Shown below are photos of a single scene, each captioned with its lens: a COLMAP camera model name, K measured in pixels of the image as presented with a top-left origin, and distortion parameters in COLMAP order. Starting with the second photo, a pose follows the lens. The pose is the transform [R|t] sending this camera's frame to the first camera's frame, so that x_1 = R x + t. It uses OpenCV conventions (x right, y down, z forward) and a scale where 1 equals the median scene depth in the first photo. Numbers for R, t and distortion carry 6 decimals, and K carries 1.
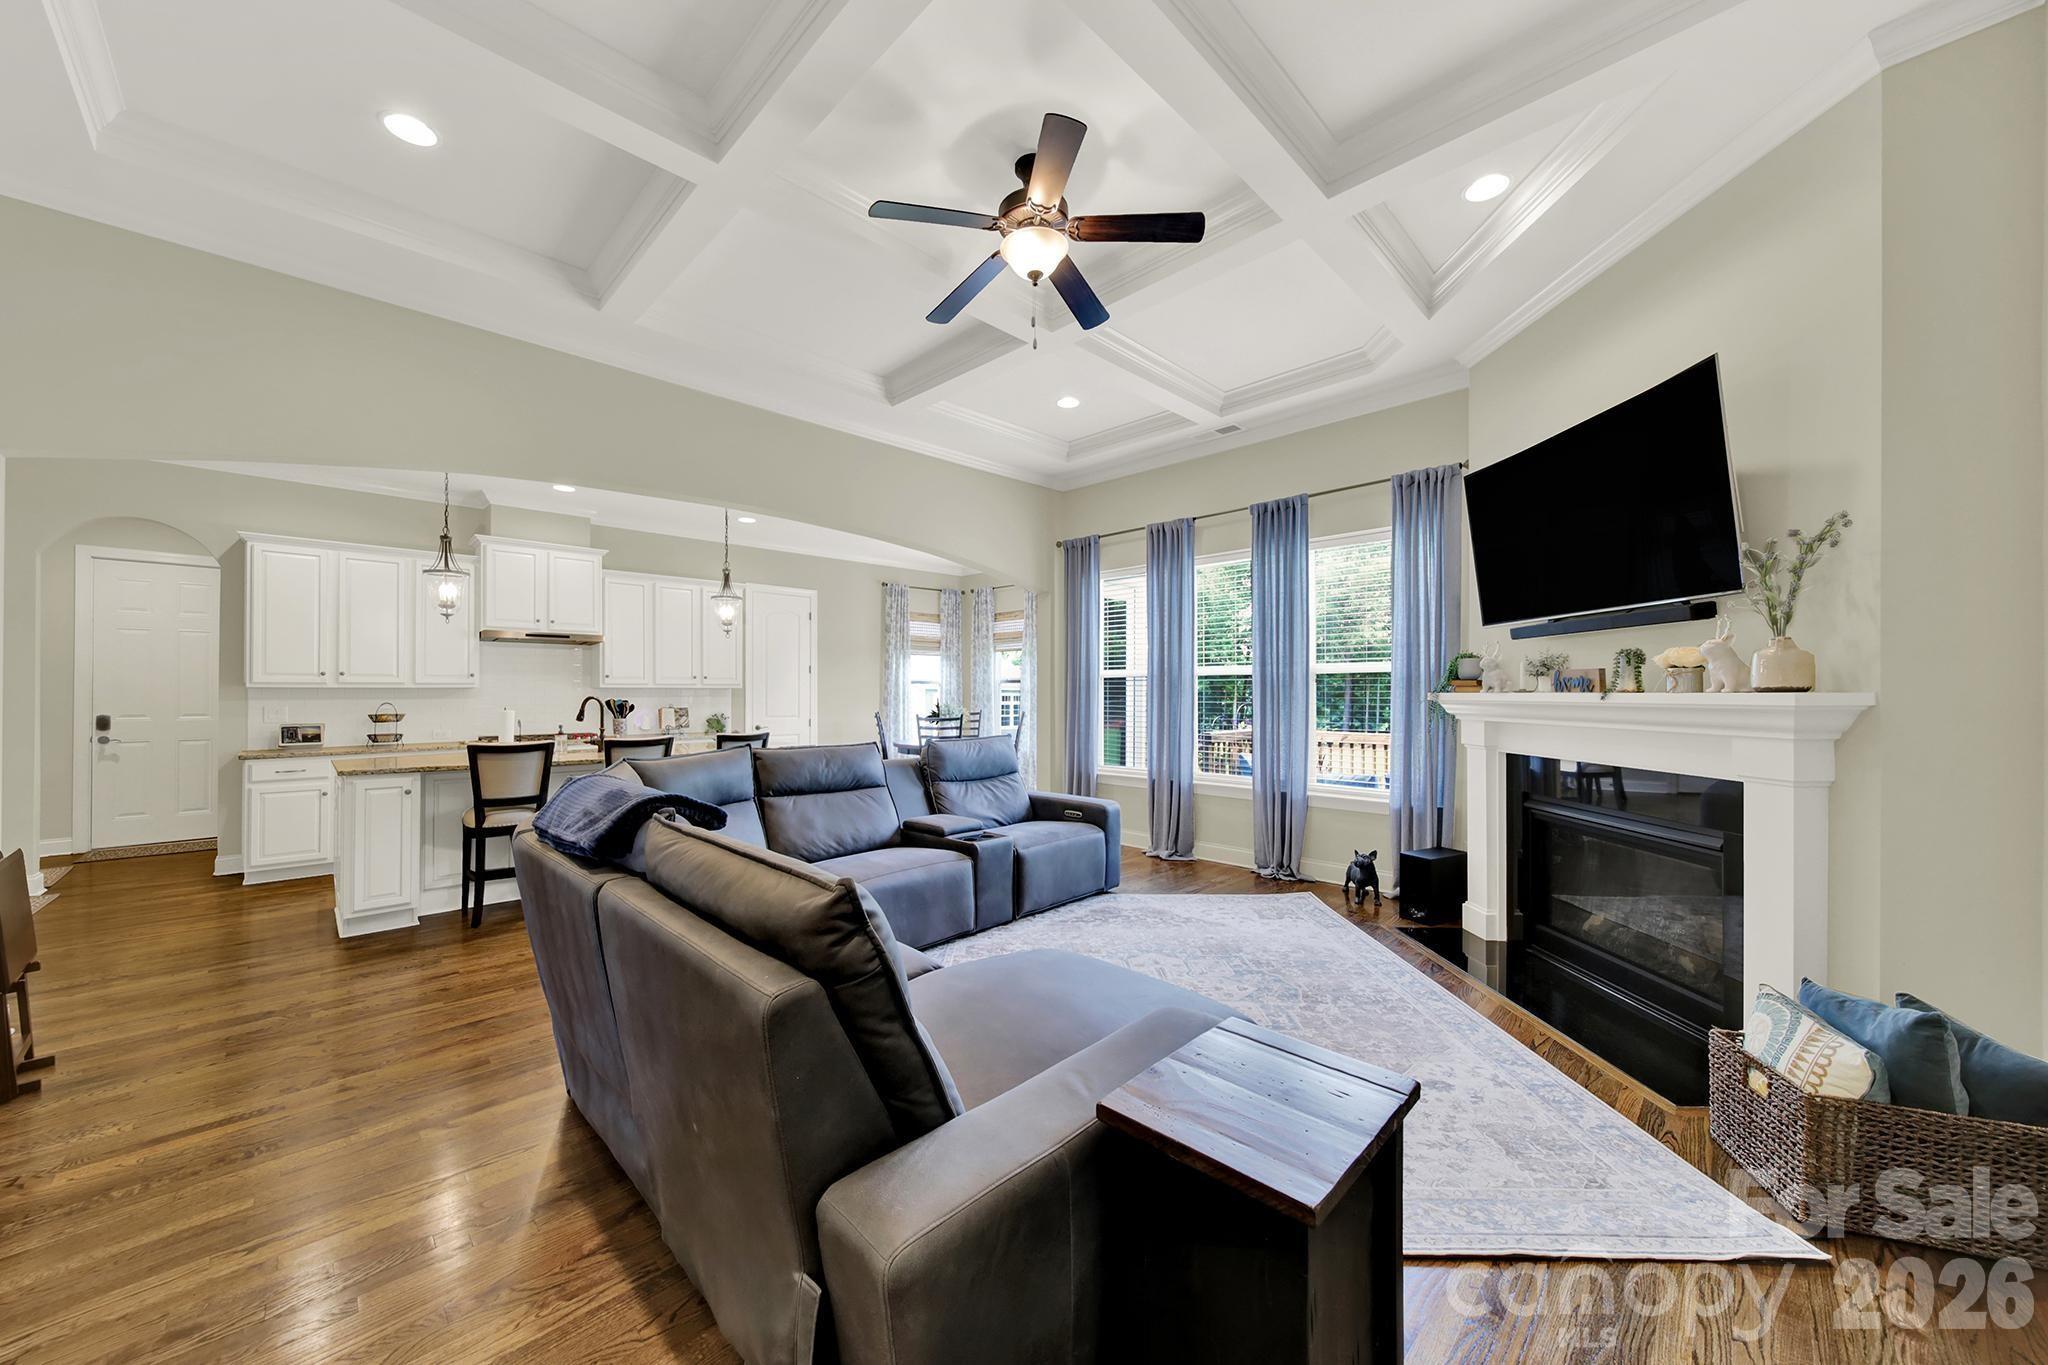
lens RADIAL K [[720.7, 0, 991.6], [0, 720.7, 685.7], [0, 0, 1]] dist [-0.000382, -0.000249]
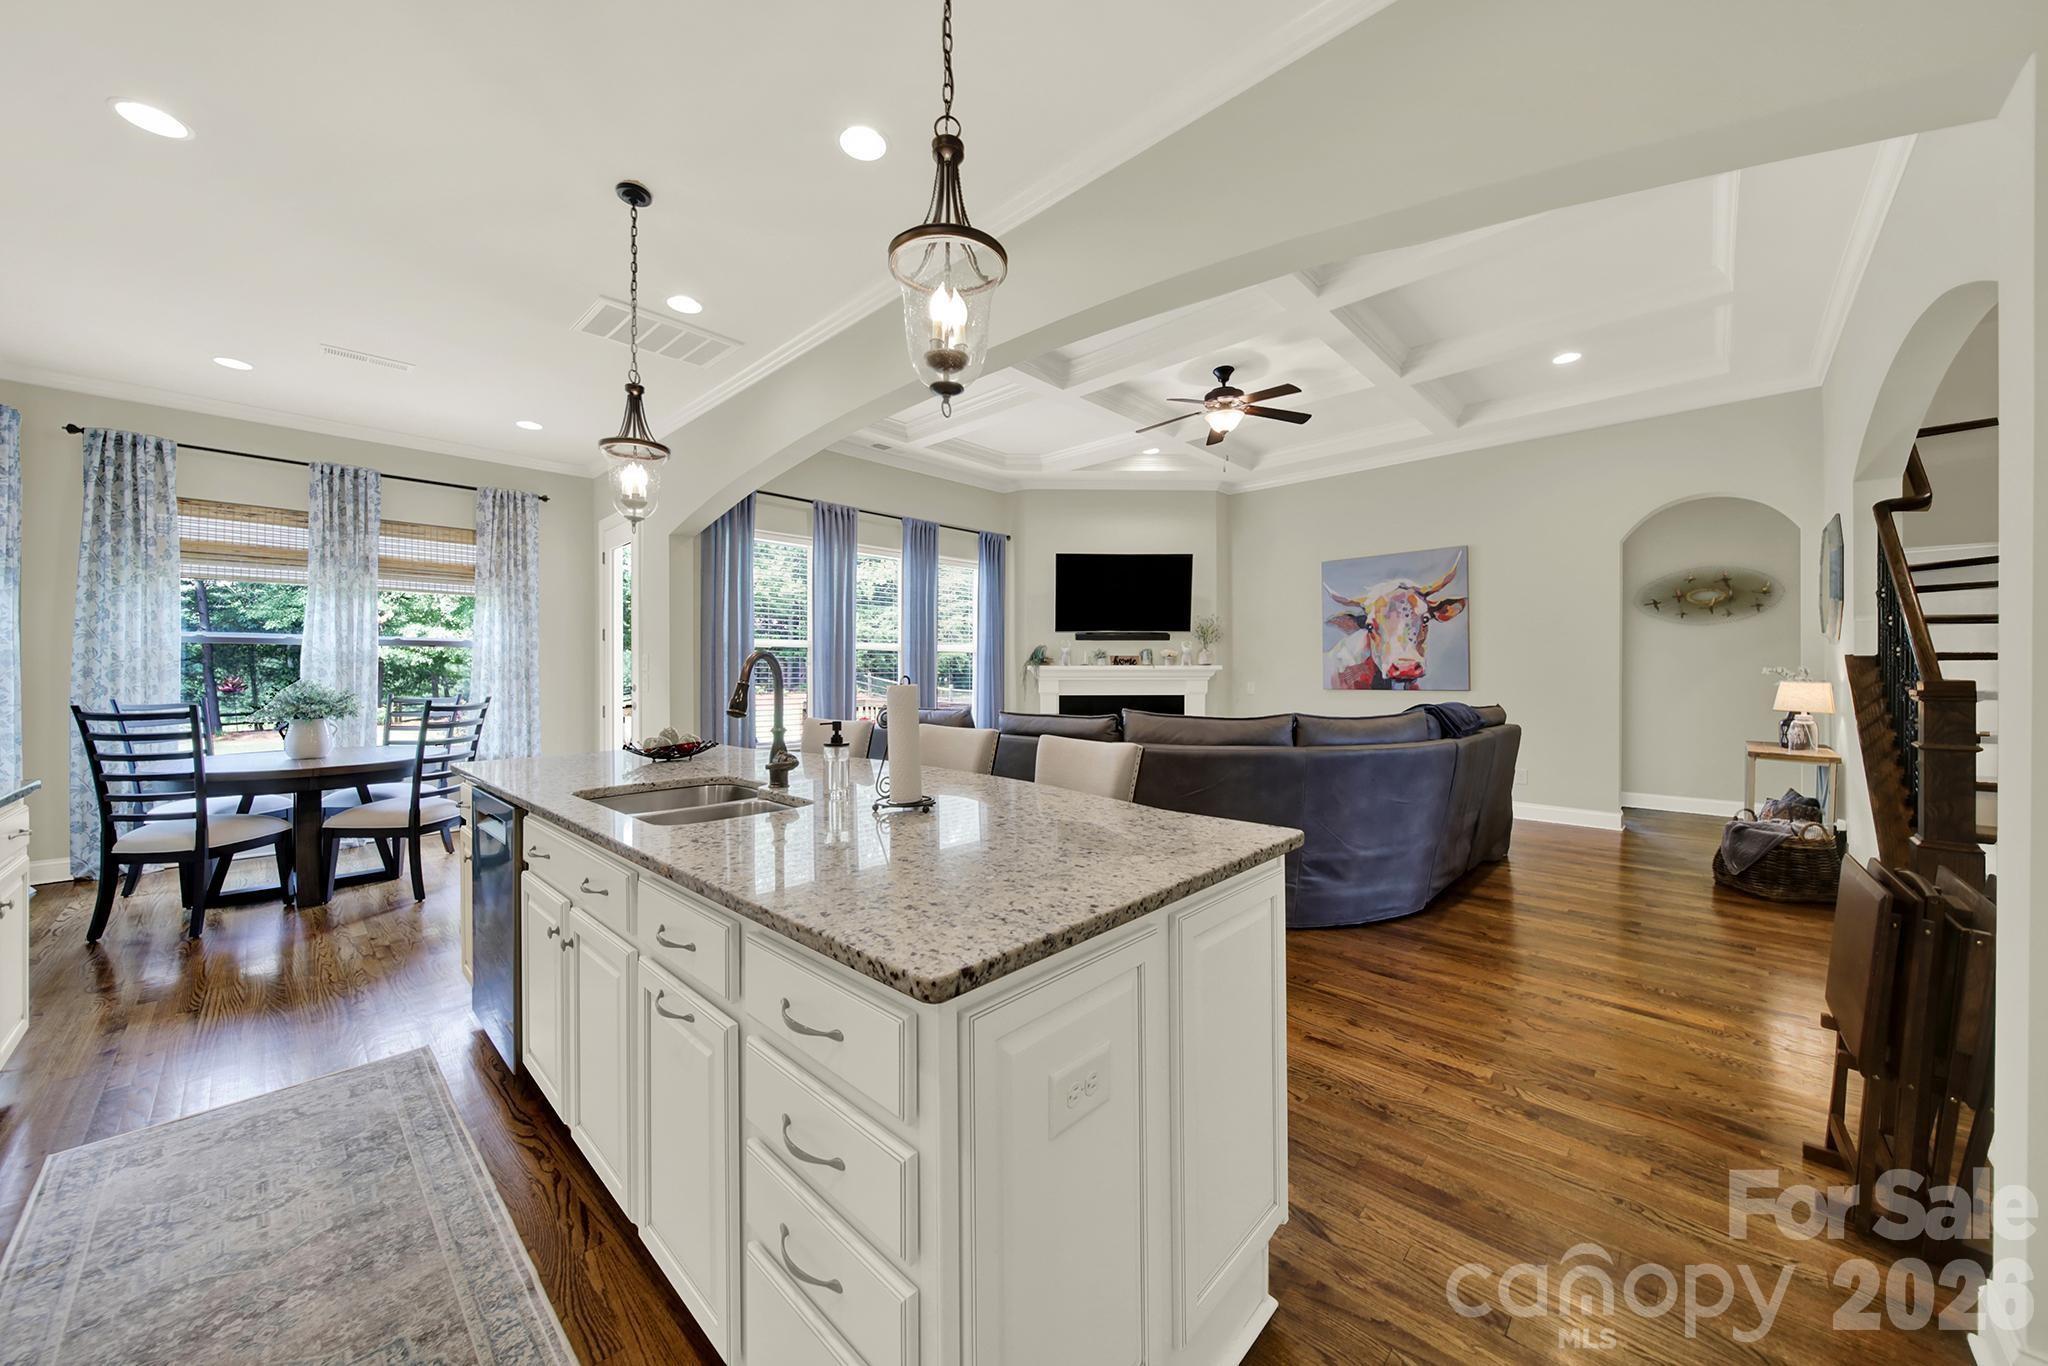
lens RADIAL K [[720.7, 0, 1009.3], [0, 720.7, 687.3], [0, 0, 1]] dist [-0.000382, -0.000249]
pose [[-0.027247, -0.019836, 0.999432, -0.849026], [-0.008602, 0.999771, 0.019608, 0.020709], [-0.999592, -0.008063, -0.027411, 0.774096]]
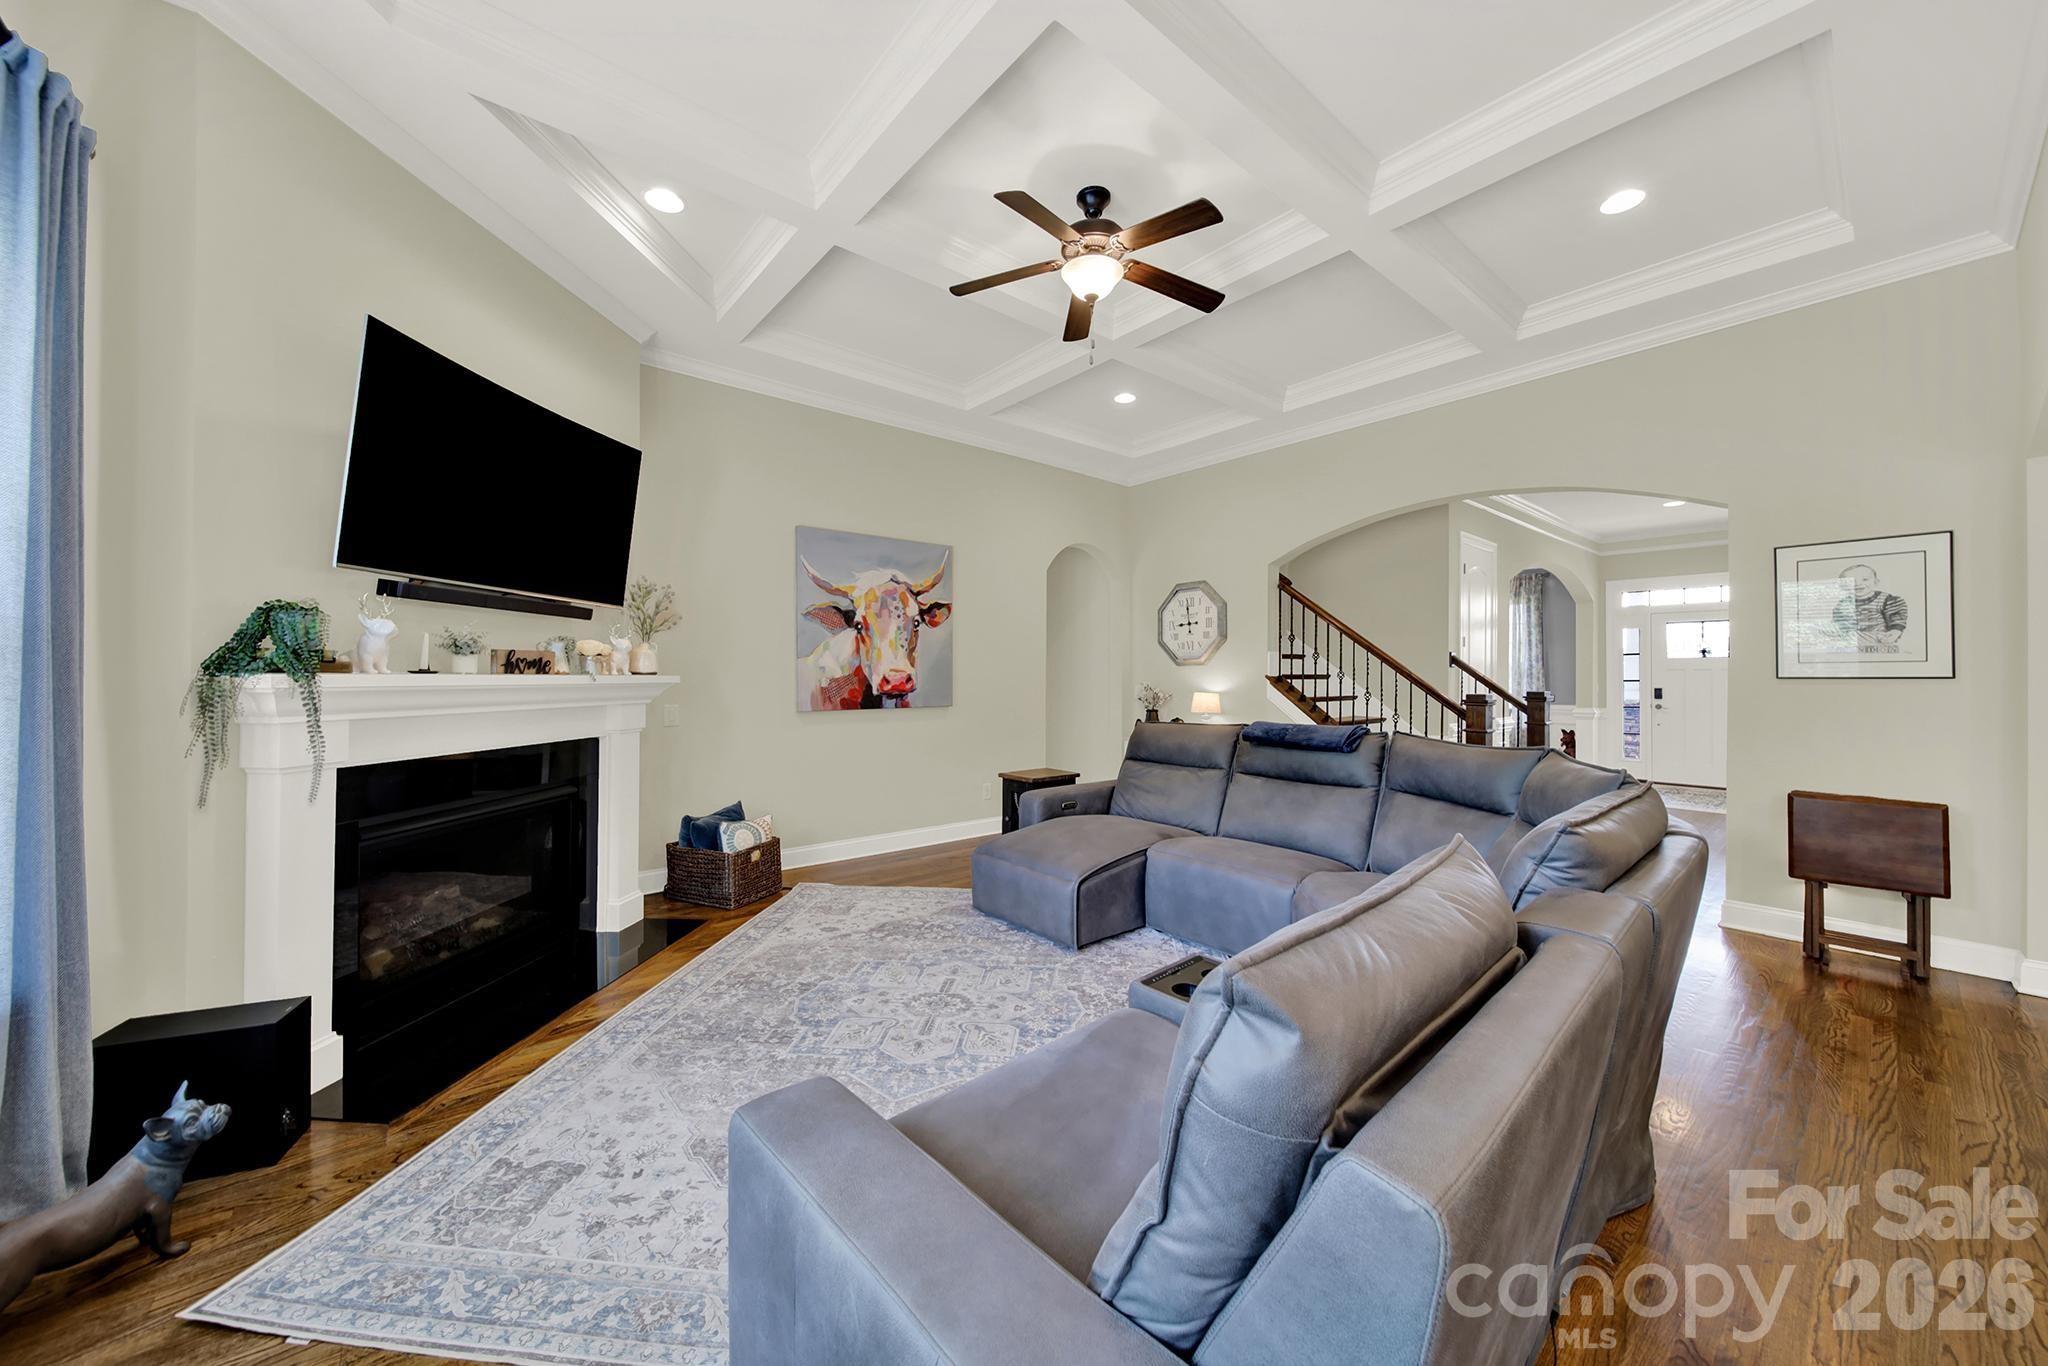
lens RADIAL K [[720.7, 0, 1017.8], [0, 720.7, 670.1], [0, 0, 1]] dist [-0.000382, -0.000249]
pose [[-0.998283, -0.002312, 0.058523, 0.050545], [-0.003346, 0.999840, -0.017564, 0.009373], [-0.058473, -0.017729, -0.998132, 1.024420]]
